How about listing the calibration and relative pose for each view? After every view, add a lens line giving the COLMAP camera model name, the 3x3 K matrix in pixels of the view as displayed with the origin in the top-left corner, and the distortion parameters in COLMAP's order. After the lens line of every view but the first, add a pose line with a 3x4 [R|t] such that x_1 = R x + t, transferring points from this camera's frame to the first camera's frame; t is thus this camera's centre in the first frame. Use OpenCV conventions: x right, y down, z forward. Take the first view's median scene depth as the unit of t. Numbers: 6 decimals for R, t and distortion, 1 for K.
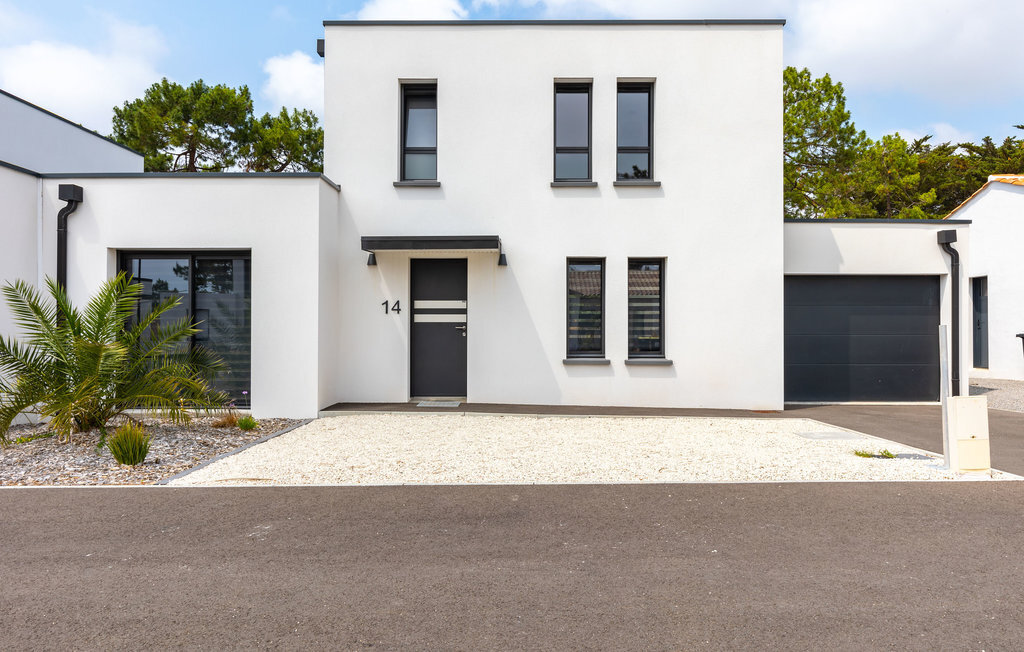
lens RADIAL K [[732.3, 0, 511.9], [0, 732.3, 323.2], [0, 0, 1]] dist [-0.000546, 0.000647]
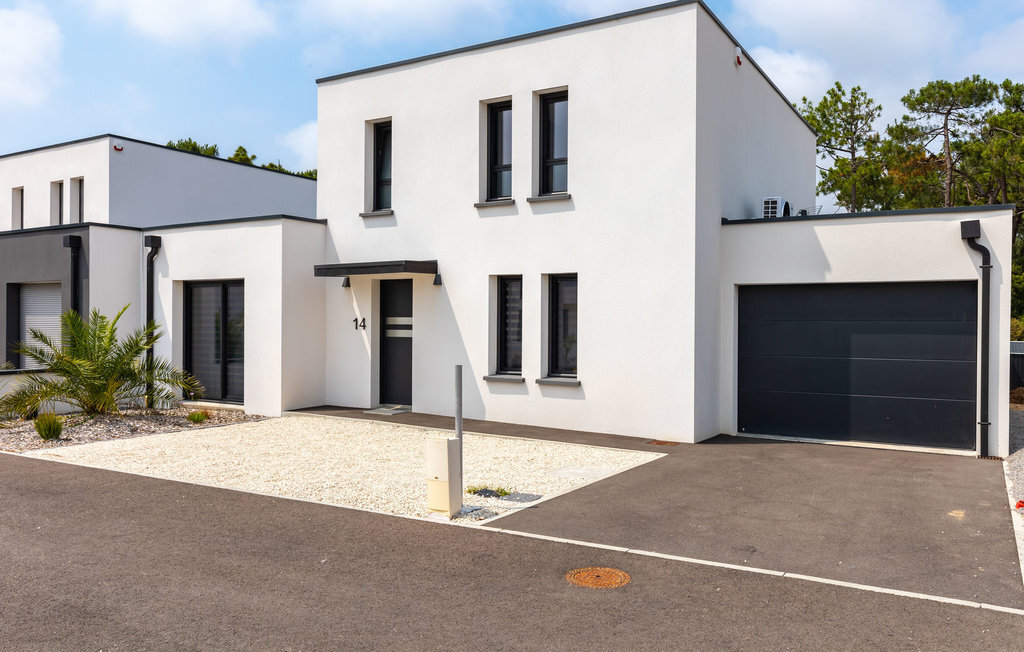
lens RADIAL K [[771.0, 0, 511.8], [0, 771.0, 327.6], [0, 0, 1]] dist [0.042207, 0.000972]
pose [[0.853915, 0.007862, -0.520353, 0.663929], [0.000096, 0.999883, 0.015264, -0.034236], [0.520413, -0.013084, 0.853815, 0.092950]]
